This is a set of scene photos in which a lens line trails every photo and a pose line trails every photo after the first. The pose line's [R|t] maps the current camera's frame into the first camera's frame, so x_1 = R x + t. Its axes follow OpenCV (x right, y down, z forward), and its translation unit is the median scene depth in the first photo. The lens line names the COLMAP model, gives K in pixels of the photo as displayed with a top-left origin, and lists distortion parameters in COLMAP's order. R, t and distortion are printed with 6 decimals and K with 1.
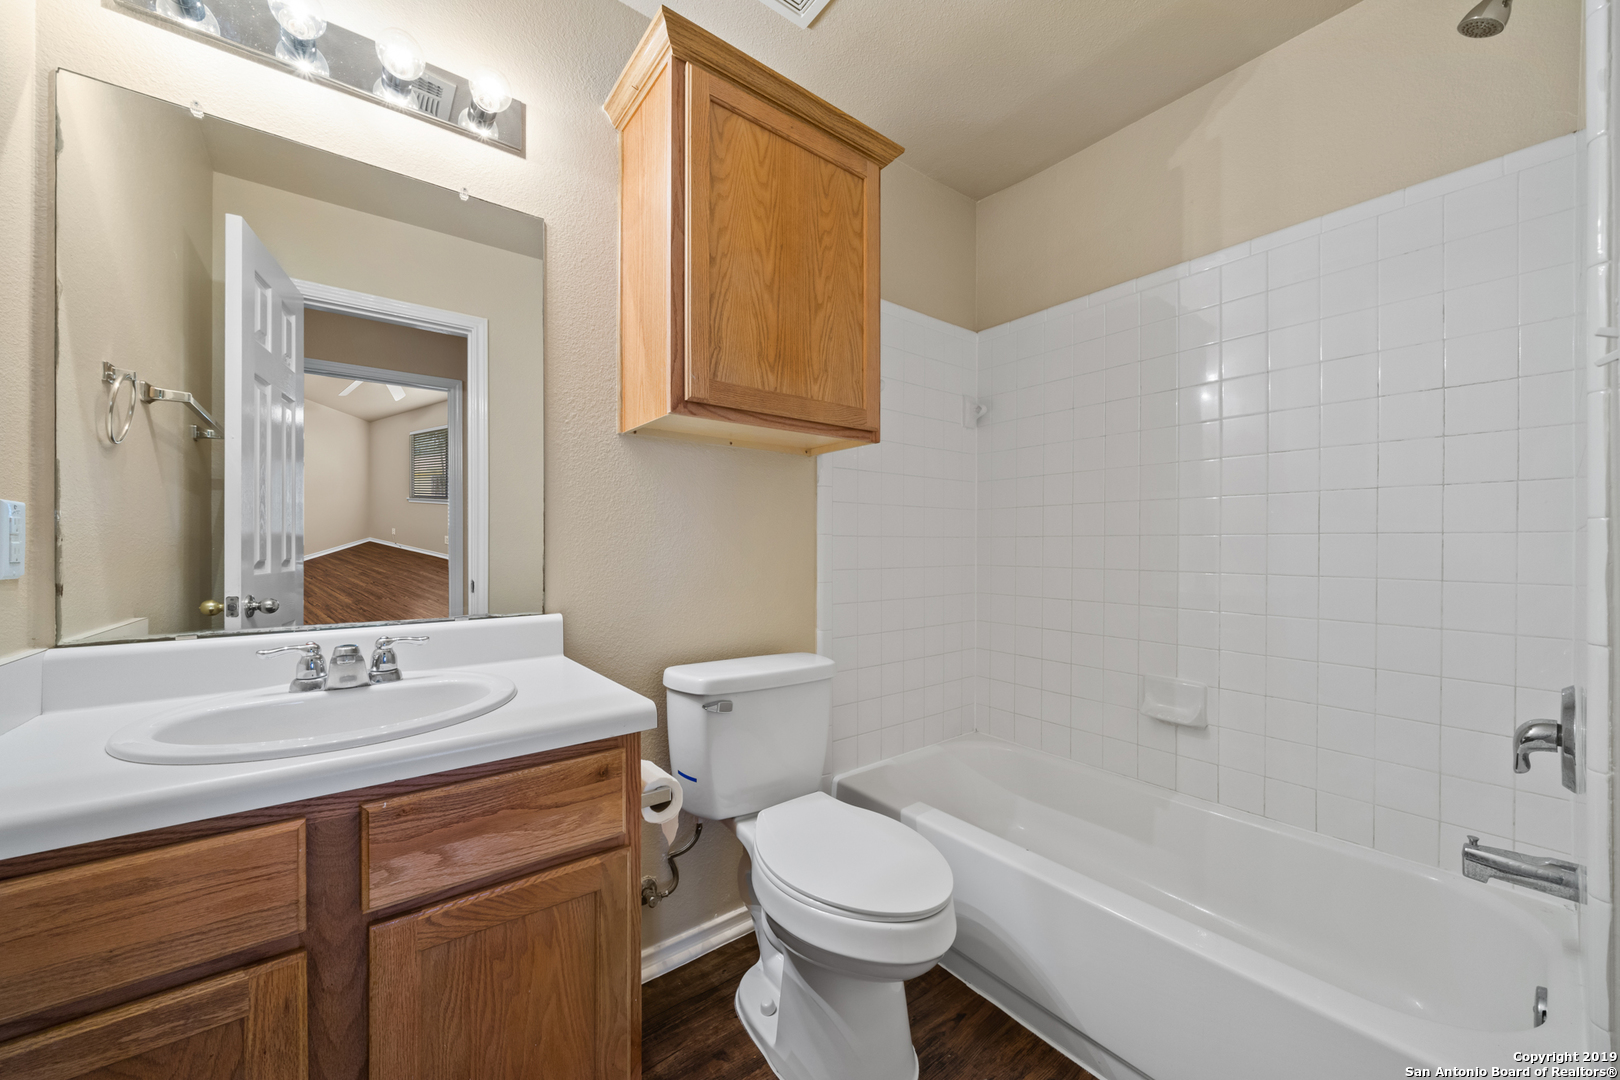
lens RADIAL K [[591.1, 0, 826.8], [0, 591.1, 542.9], [0, 0, 1]] dist [-0.000372, 0.000117]
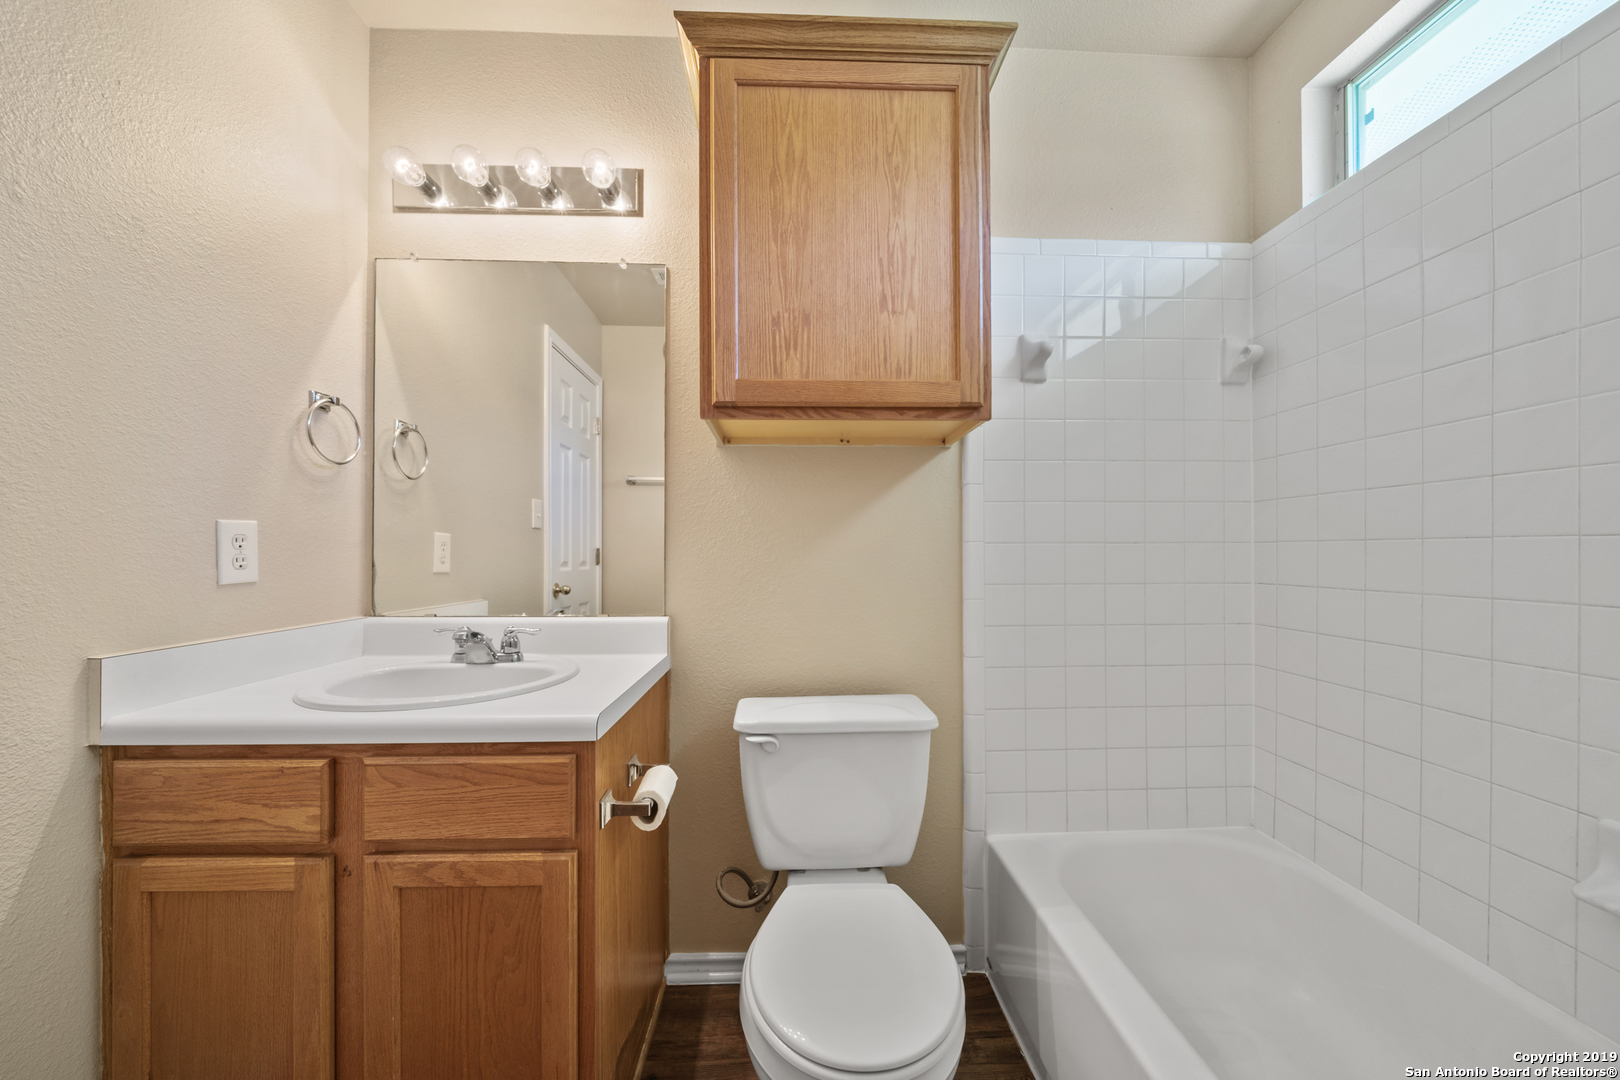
lens RADIAL K [[555.5, 0, 806.4], [0, 555.5, 545.9], [0, 0, 1]] dist [-0.001134, 0.000076]
pose [[0.807133, -0.006141, -0.590338, 0.437241], [0.007717, 0.999970, 0.000149, -0.009319], [0.590319, -0.004676, 0.807156, 0.364268]]
